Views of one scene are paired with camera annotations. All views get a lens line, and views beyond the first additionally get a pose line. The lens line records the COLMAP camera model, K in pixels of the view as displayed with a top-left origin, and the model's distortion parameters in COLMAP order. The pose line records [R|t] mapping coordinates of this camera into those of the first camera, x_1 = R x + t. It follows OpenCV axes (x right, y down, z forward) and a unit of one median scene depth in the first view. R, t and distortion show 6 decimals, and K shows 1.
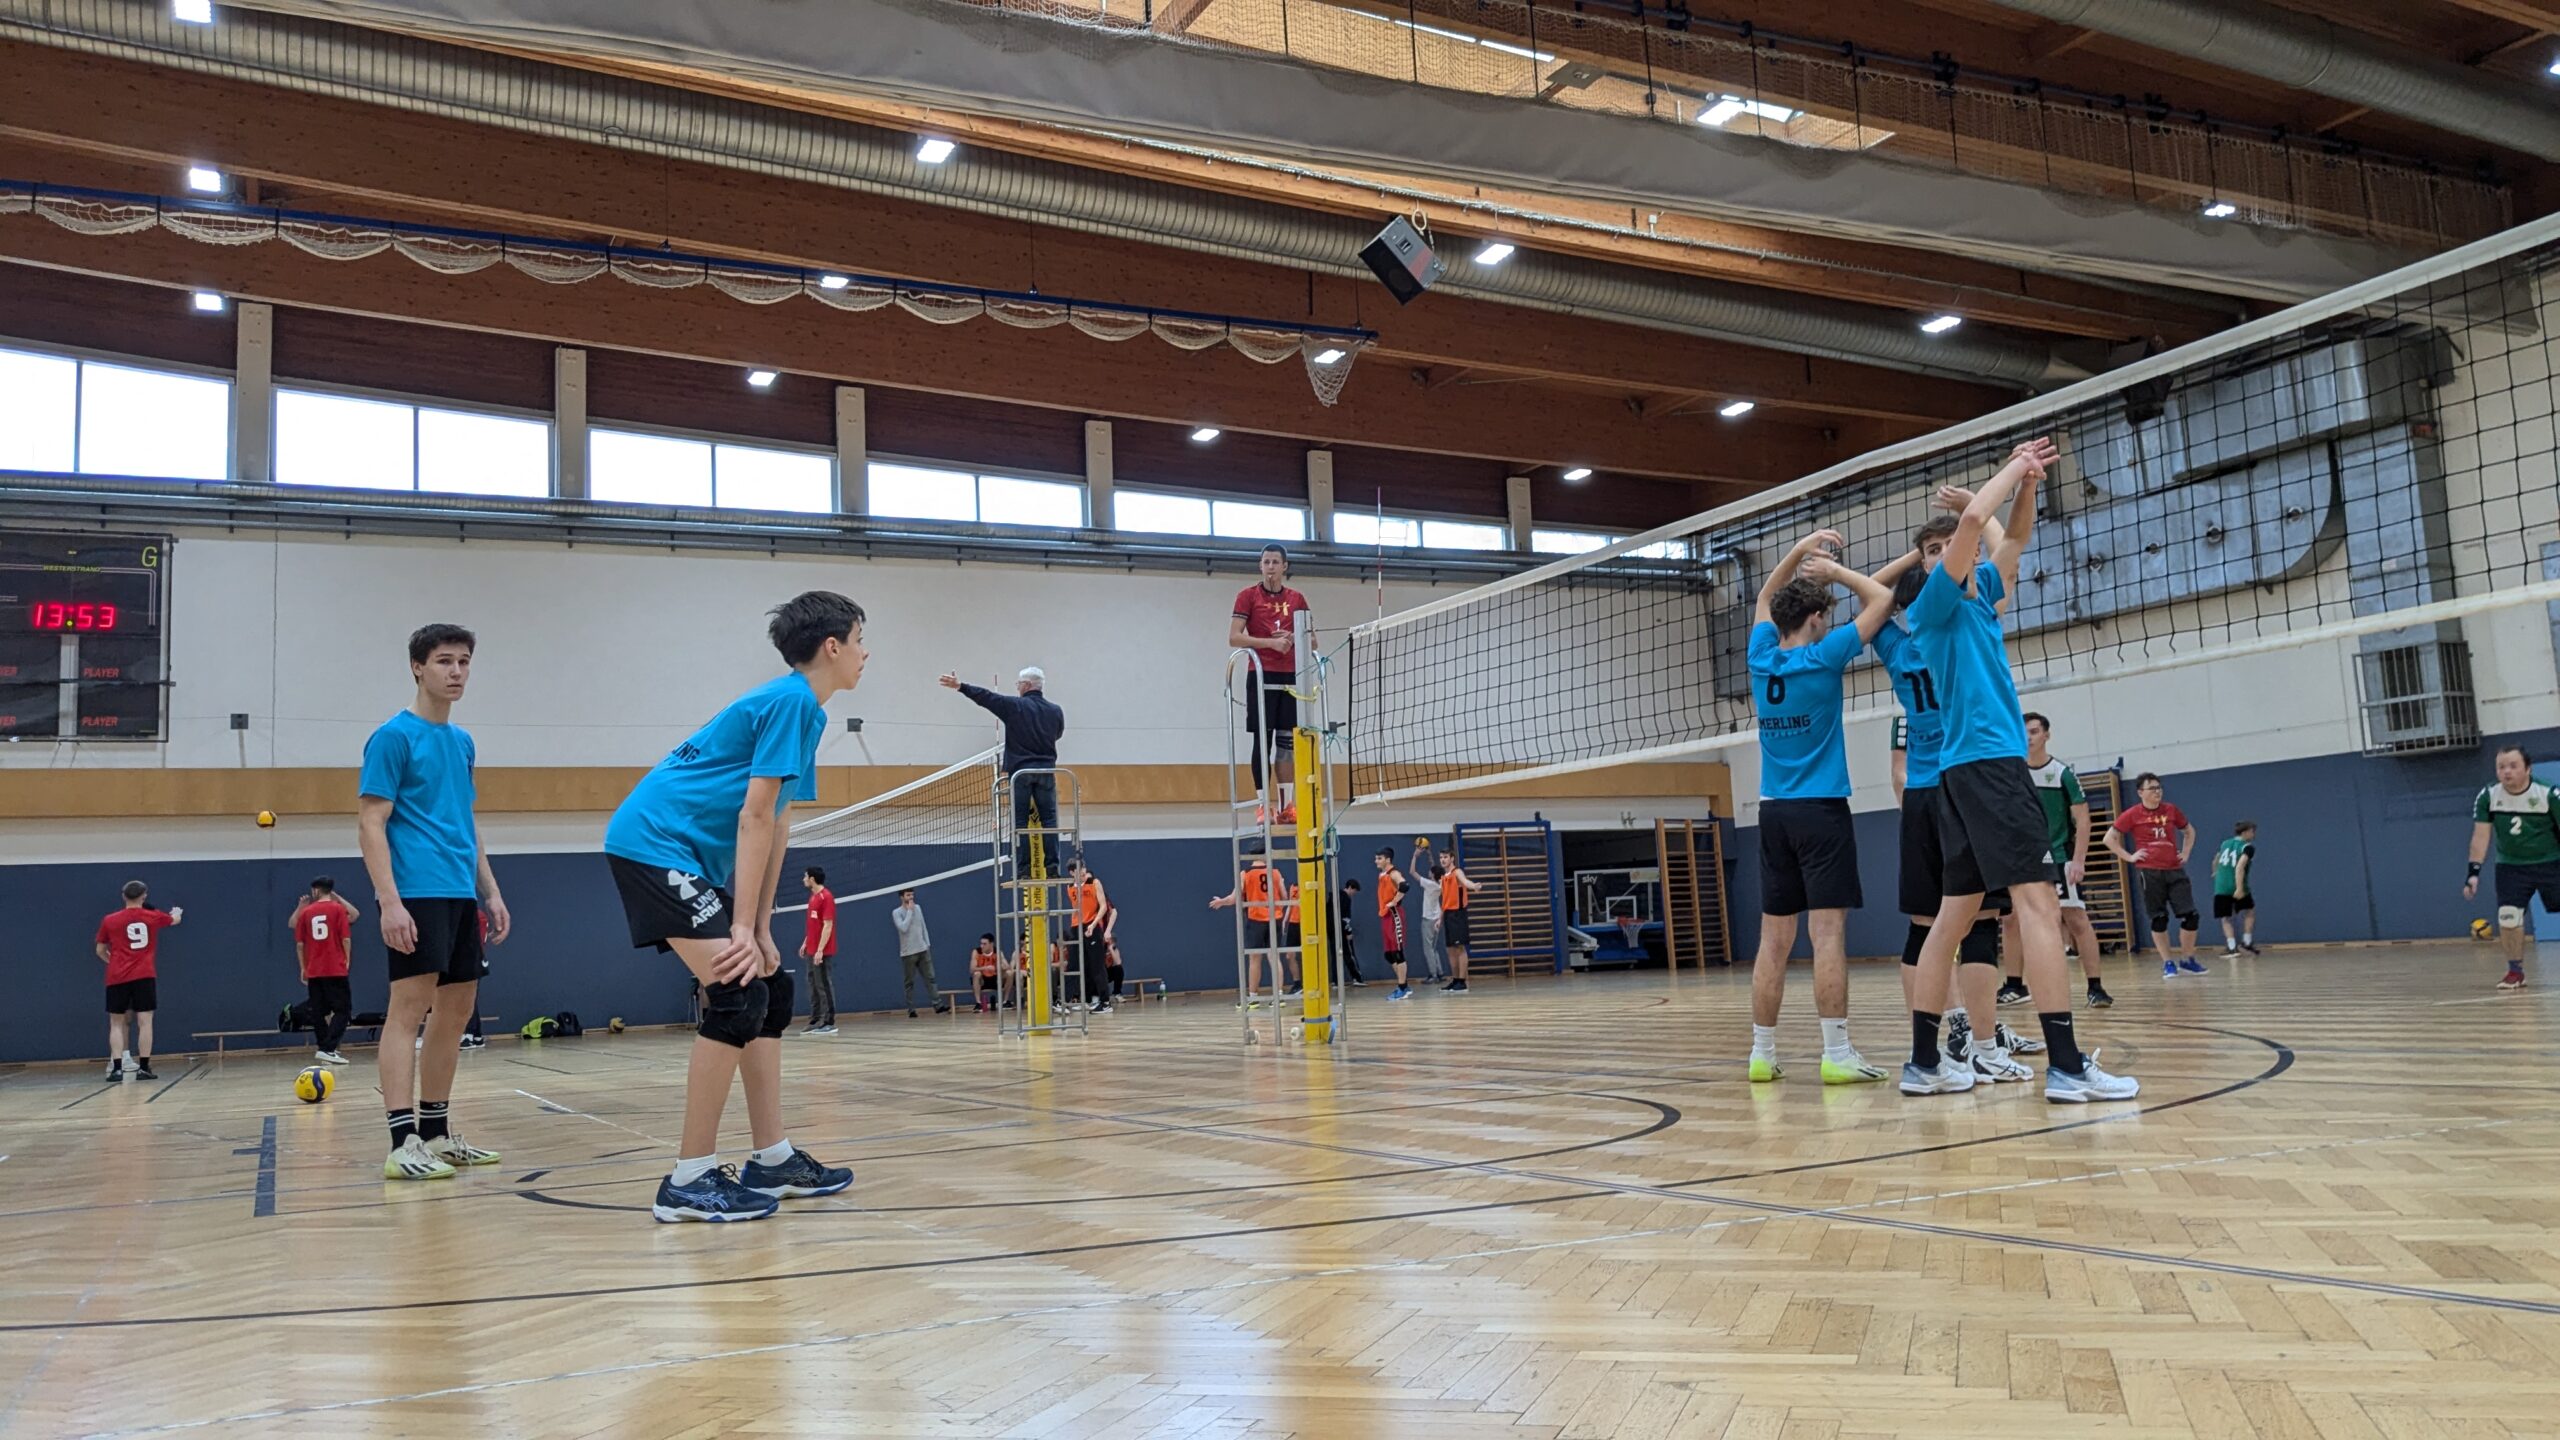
lens RADIAL K [[2040.5, 0, 1280.0], [0, 2040.5, 720.0], [0, 0, 1]] dist [0.071088, -0.104198]
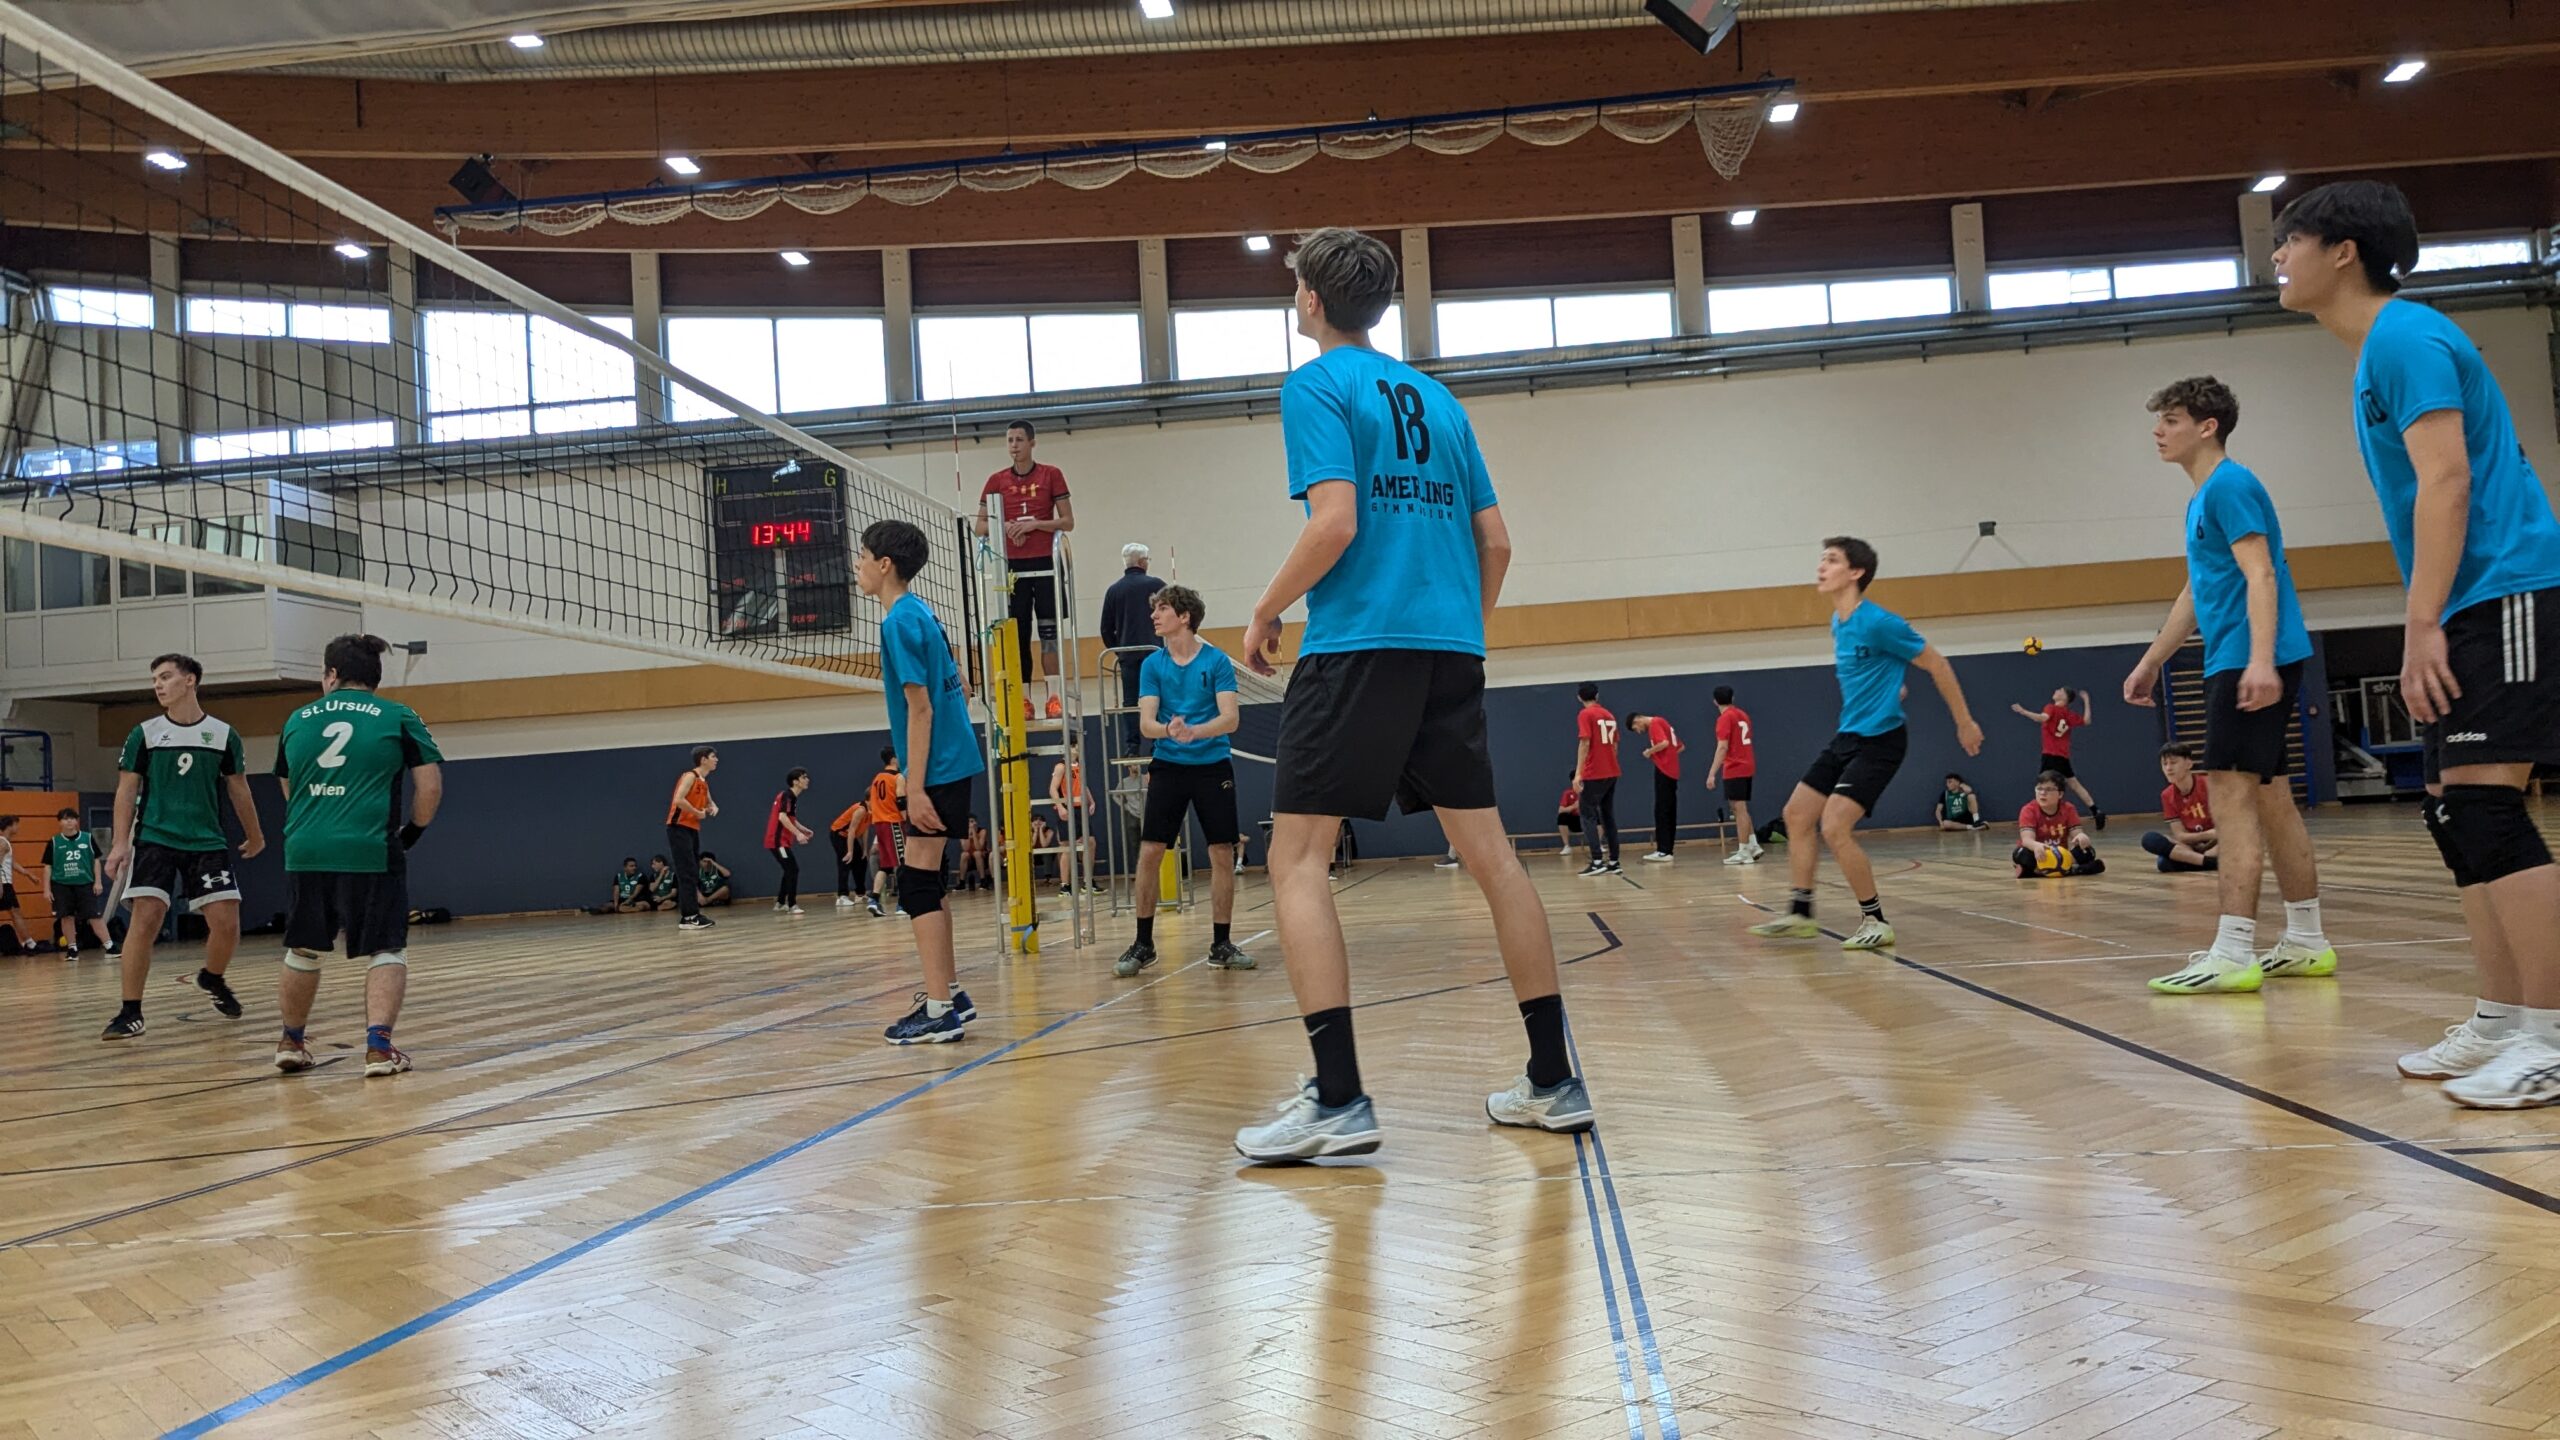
lens RADIAL K [[2040.5, 0, 1280.0], [0, 2040.5, 720.0], [0, 0, 1]] dist [0.071088, -0.104198]
pose [[0.842226, -0.031305, -0.538215, 0.294092], [0.082231, 0.994091, 0.070858, -0.002268], [0.532817, -0.103937, 0.839823, 0.126090]]
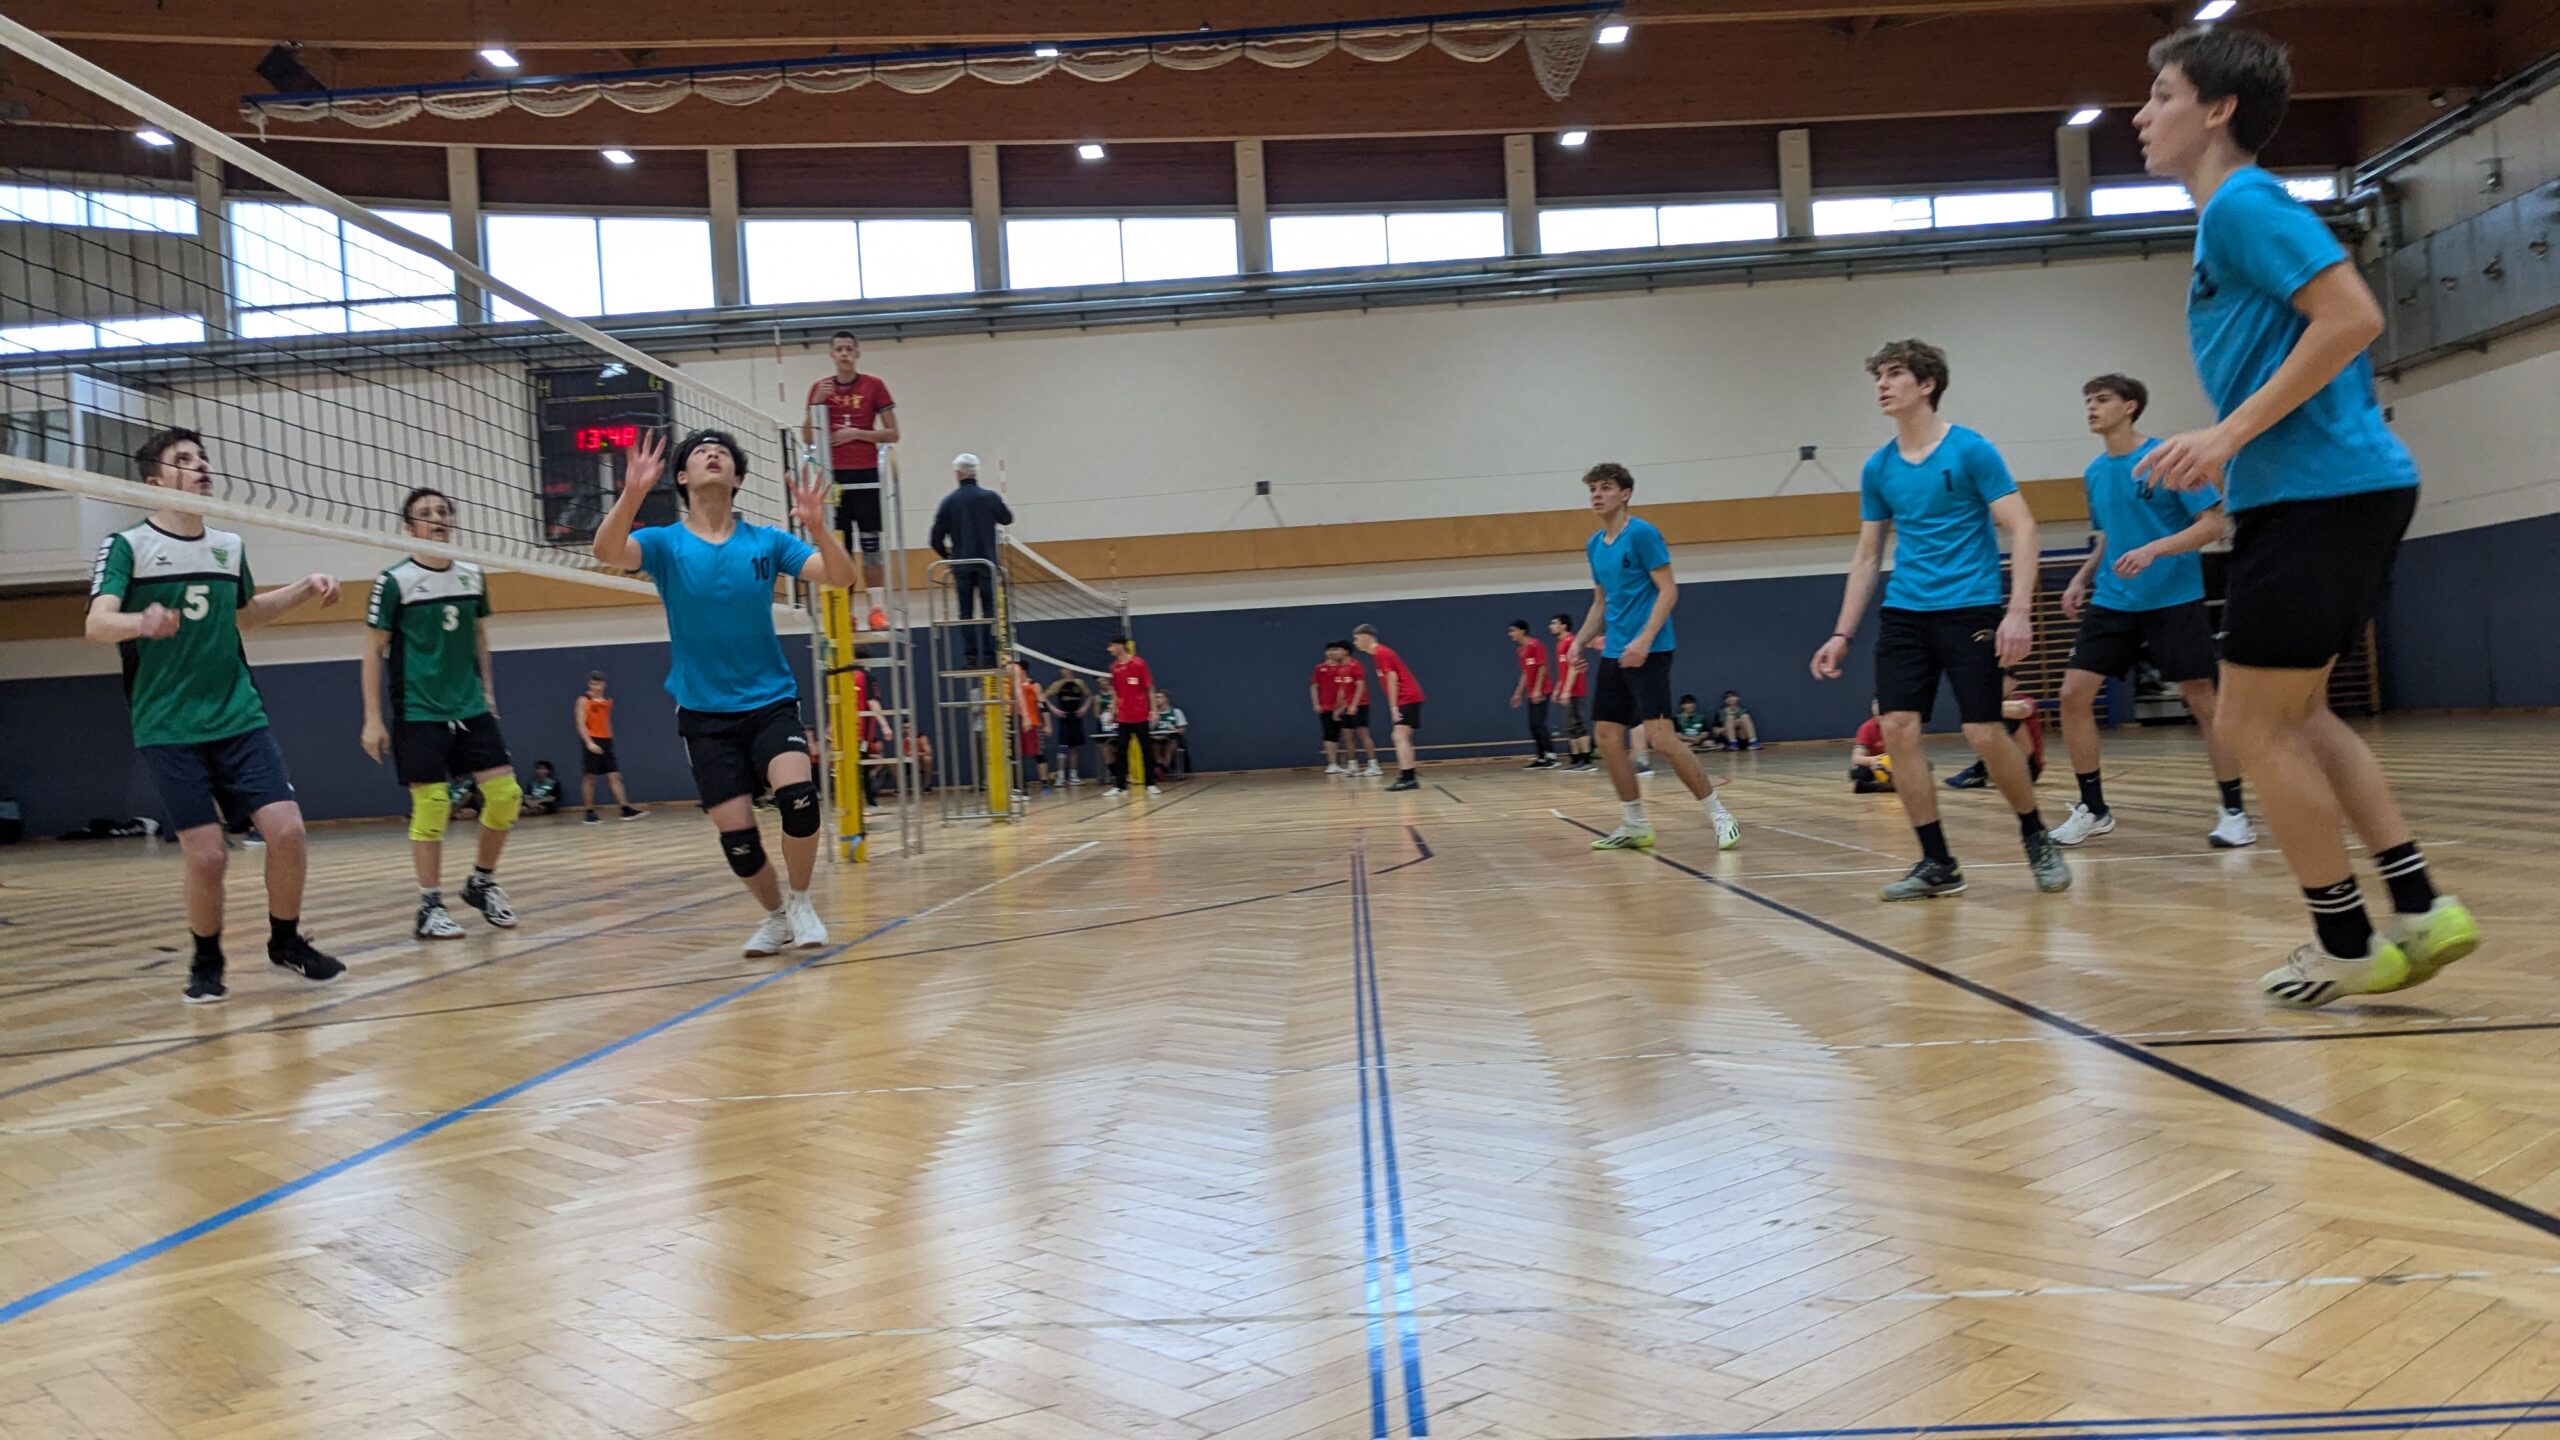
lens RADIAL K [[2040.3, 0, 1229.6], [0, 2040.3, 765.8], [0, 0, 1]] dist [0.063441, -0.103433]
pose [[0.870084, 0.010017, -0.492801, 0.305023], [0.067489, 0.987956, 0.139240, -0.003703], [0.488261, -0.154409, 0.858929, 0.117932]]
